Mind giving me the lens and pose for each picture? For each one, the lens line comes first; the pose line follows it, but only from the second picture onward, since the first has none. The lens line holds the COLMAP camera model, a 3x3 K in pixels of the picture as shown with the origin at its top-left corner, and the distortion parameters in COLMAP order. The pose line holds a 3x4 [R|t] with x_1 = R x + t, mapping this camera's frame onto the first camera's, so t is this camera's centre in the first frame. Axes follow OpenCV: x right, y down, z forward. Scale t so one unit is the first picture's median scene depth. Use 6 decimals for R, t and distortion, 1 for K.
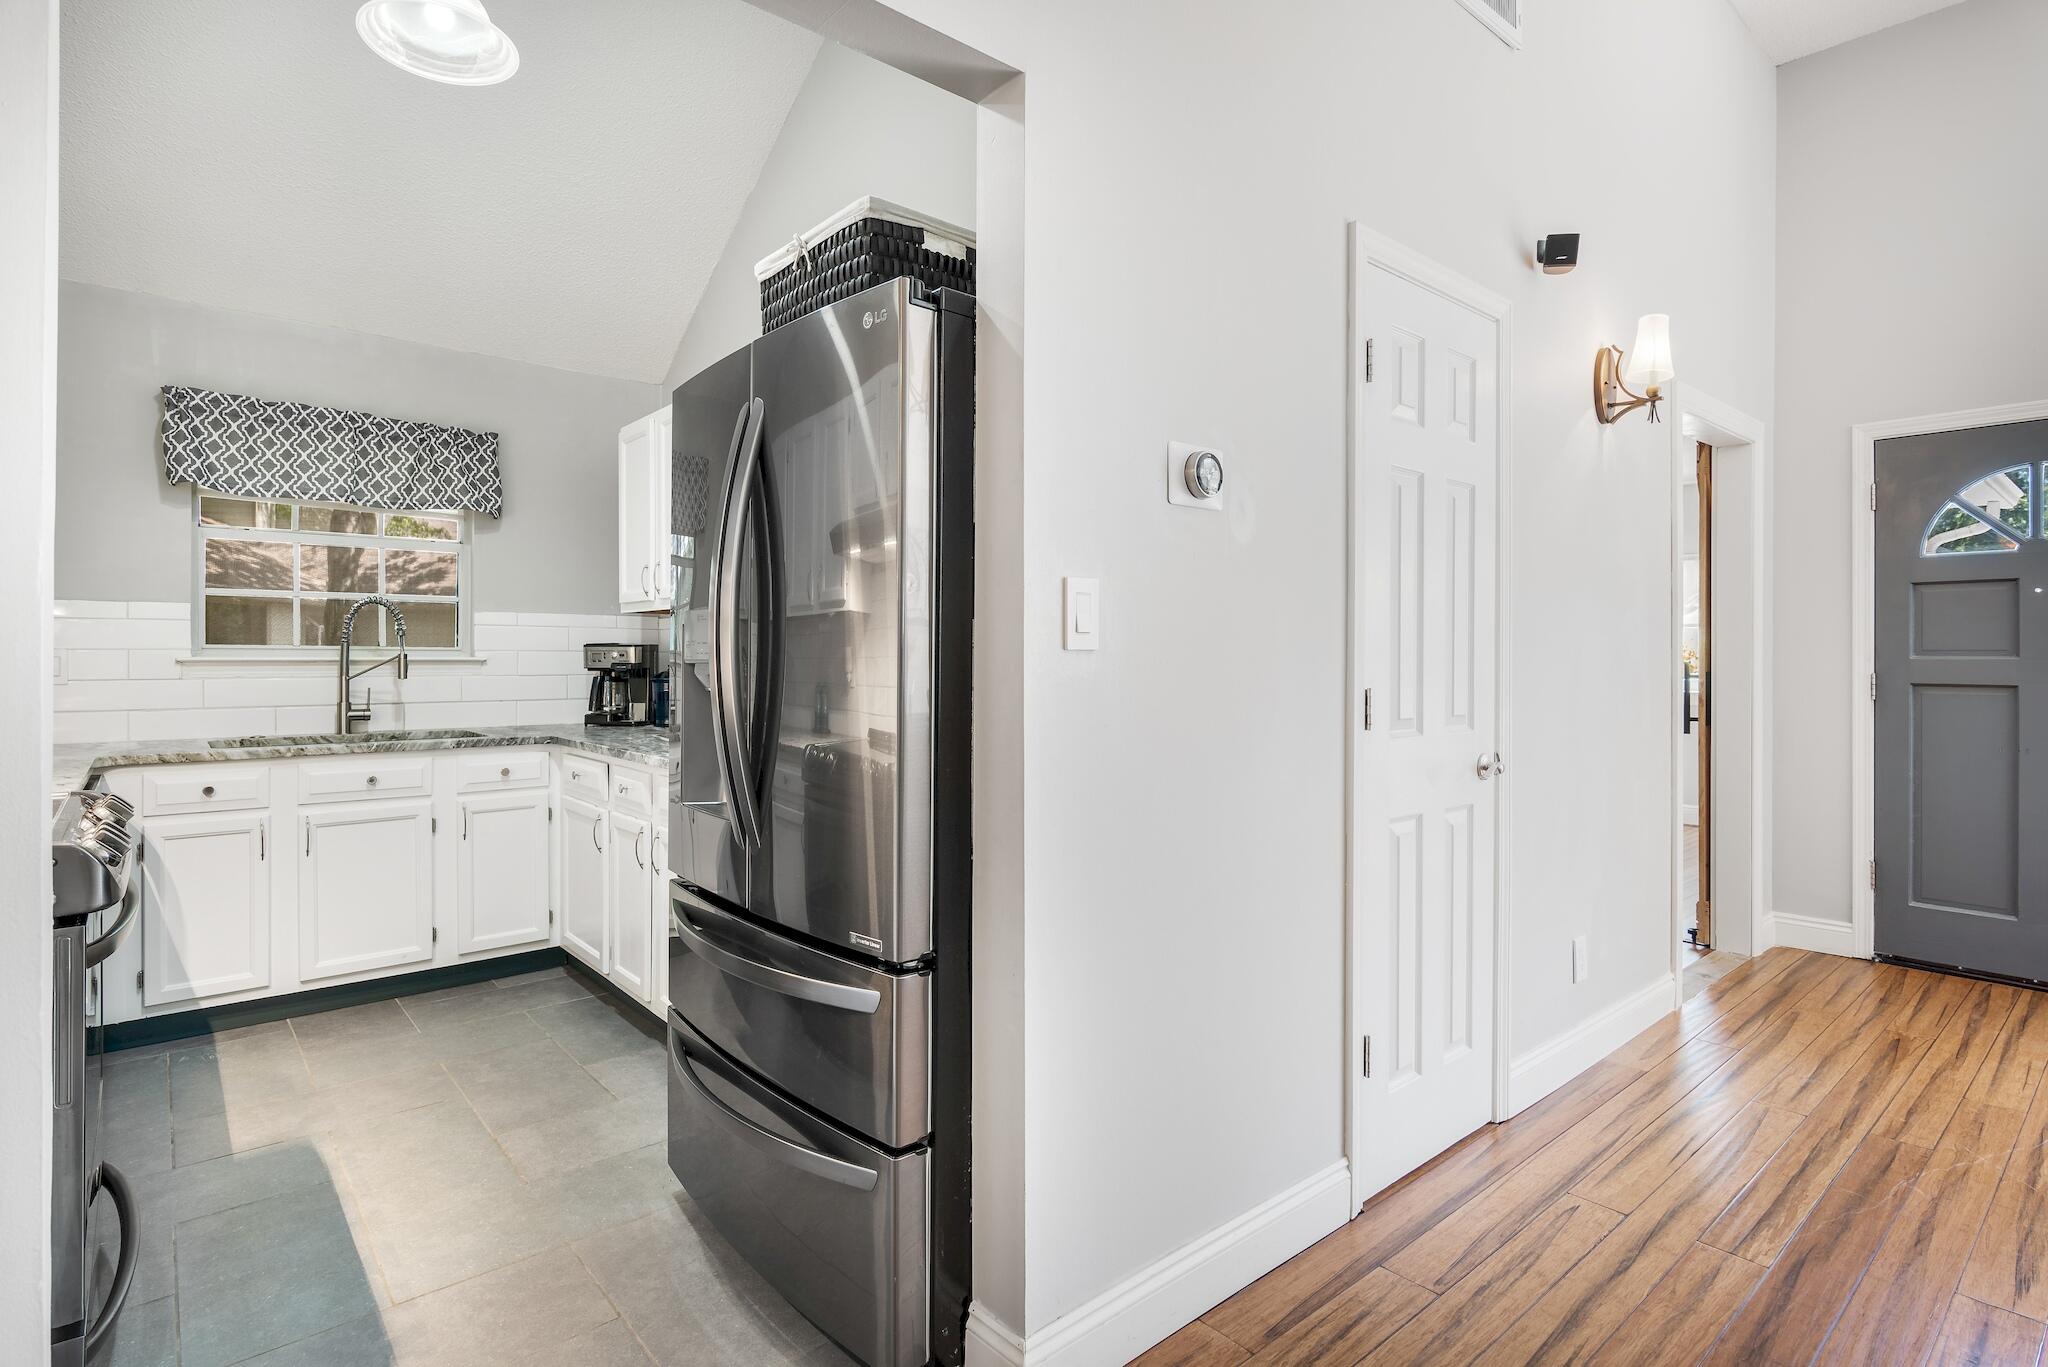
lens RADIAL K [[1019.7, 0, 1029.3], [0, 1019.7, 661.4], [0, 0, 1]] dist [-0.003135, -0.000746]
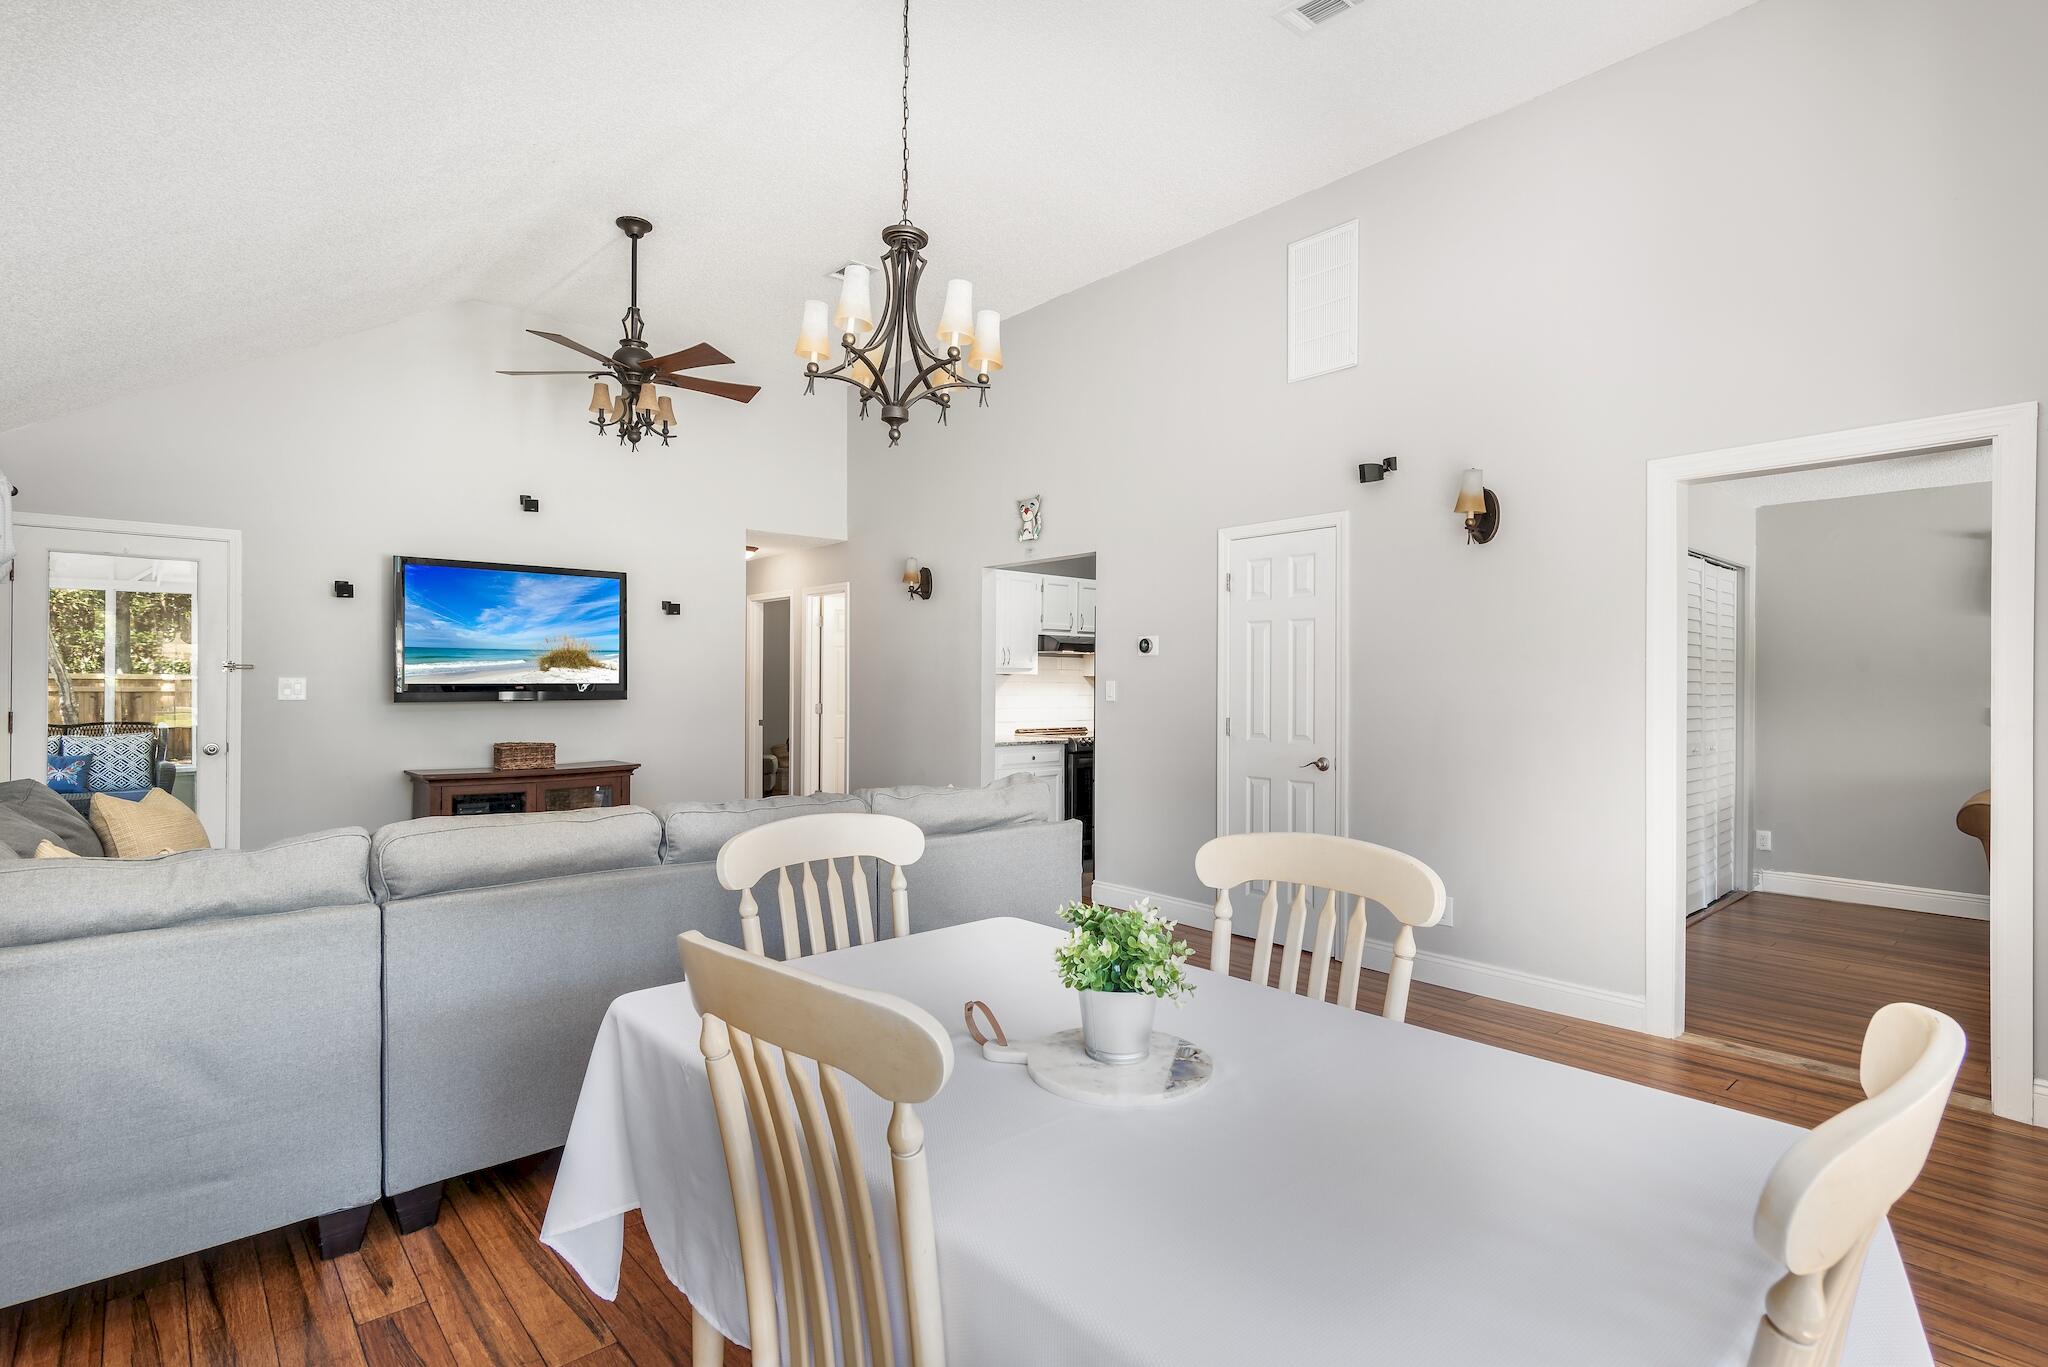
lens RADIAL K [[1001.9, 0, 1024.0], [0, 1001.9, 683.5], [0, 0, 1]] dist [-0.003029, -0.000281]
pose [[0.010206, -0.005171, -0.999935, 1.533486], [-0.007075, 0.999961, -0.005244, -0.023657], [0.999923, 0.007128, 0.010169, 0.277752]]
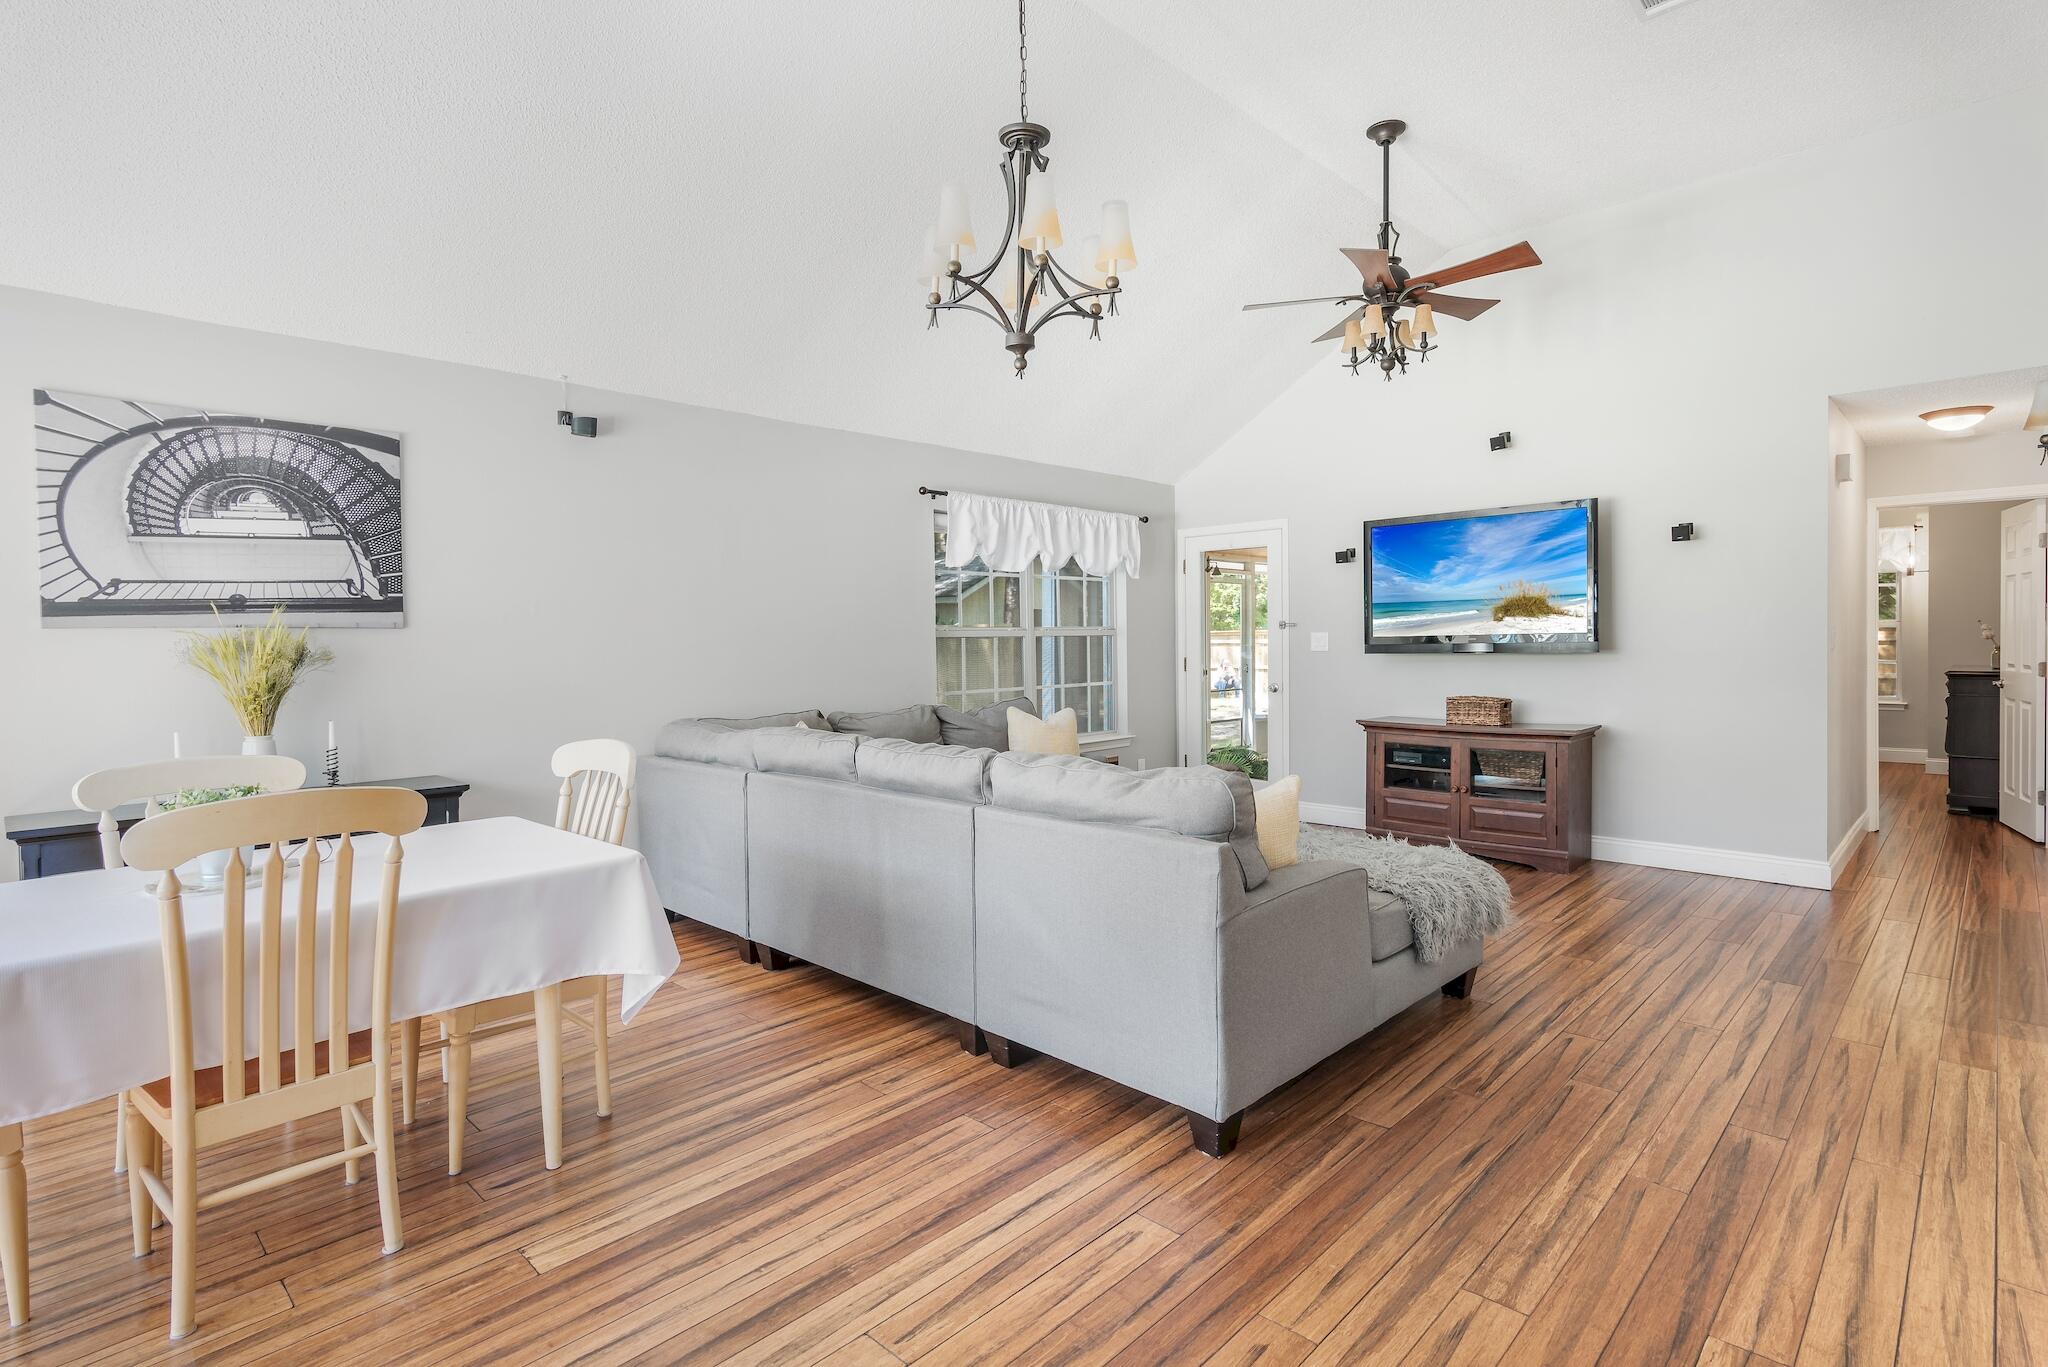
lens RADIAL K [[996.2, 0, 1026.8], [0, 996.2, 666.8], [0, 0, 1]] dist [0.000034, 0.000319]
pose [[-0.996049, 0.011679, -0.088037, 0.736997], [0.009130, 0.999529, 0.029310, -0.028492], [0.088337, 0.028390, -0.995686, 0.951797]]
